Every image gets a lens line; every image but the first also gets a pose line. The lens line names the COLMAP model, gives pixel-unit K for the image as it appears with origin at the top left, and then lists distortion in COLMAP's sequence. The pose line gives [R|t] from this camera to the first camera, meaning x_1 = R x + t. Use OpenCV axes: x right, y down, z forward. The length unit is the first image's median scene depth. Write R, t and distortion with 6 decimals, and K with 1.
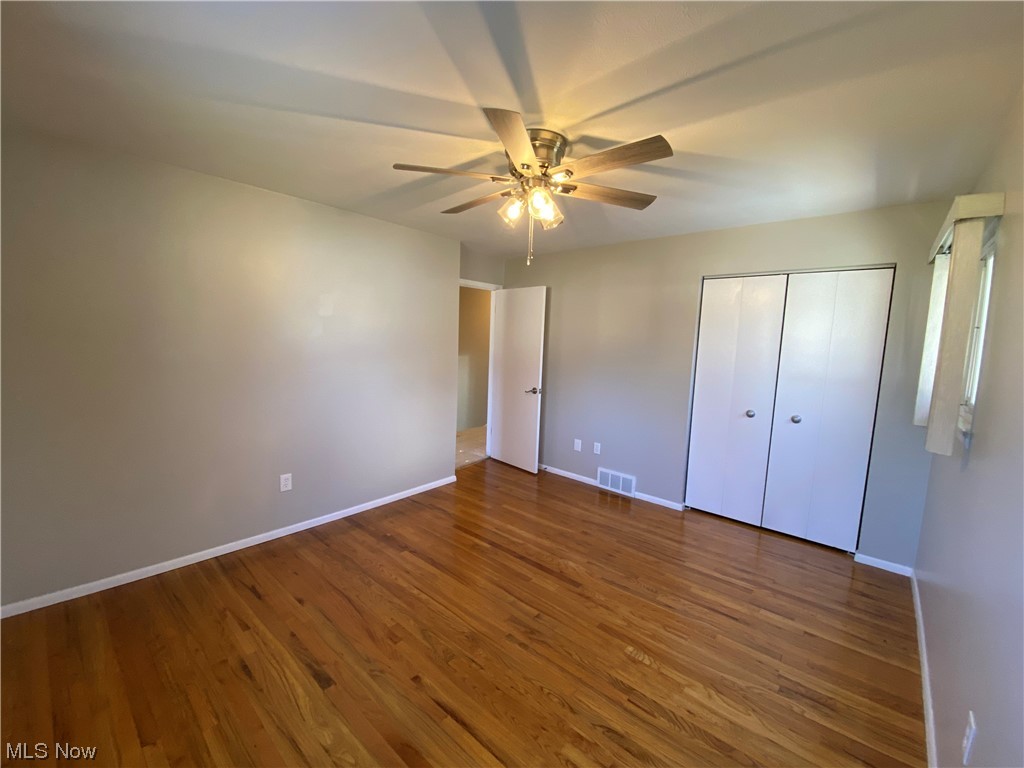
lens RADIAL K [[413.9, 0, 512.0], [0, 413.9, 384.0], [0, 0, 1]] dist [-0.030231, -0.000325]
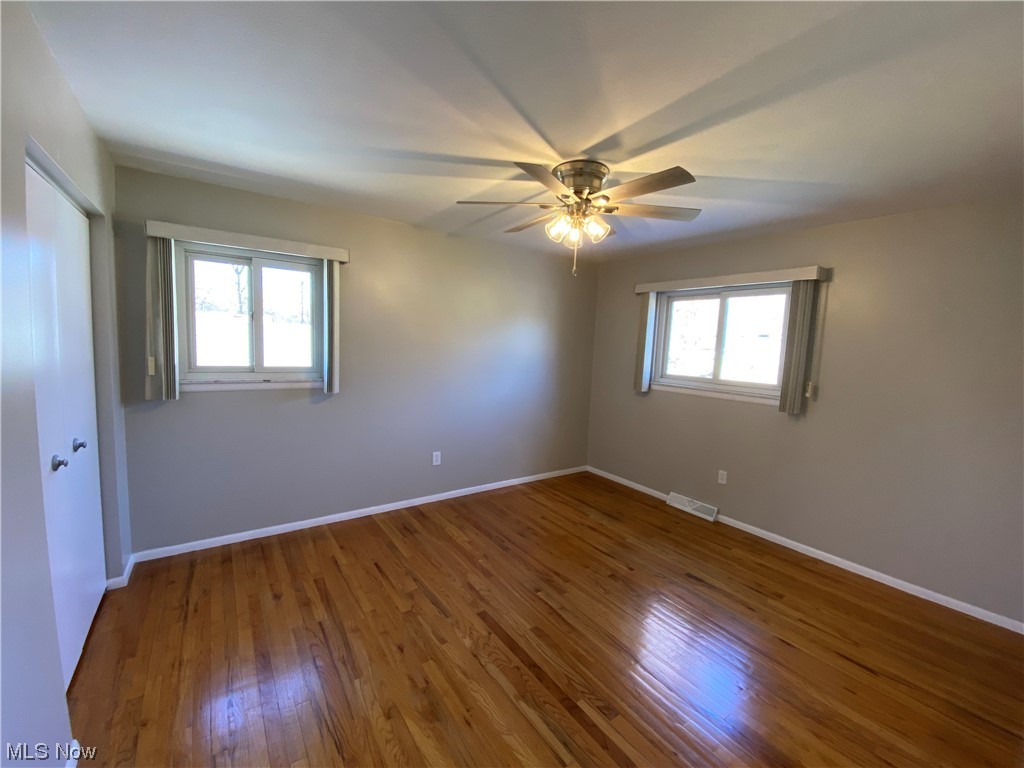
lens RADIAL K [[413.9, 0, 512.0], [0, 413.9, 384.0], [0, 0, 1]] dist [-0.030231, -0.000325]
pose [[-0.971299, -0.089022, 0.220576, -0.062882], [-0.040765, 0.975904, 0.214358, -0.216997], [-0.234344, 0.199214, -0.951523, 1.938941]]
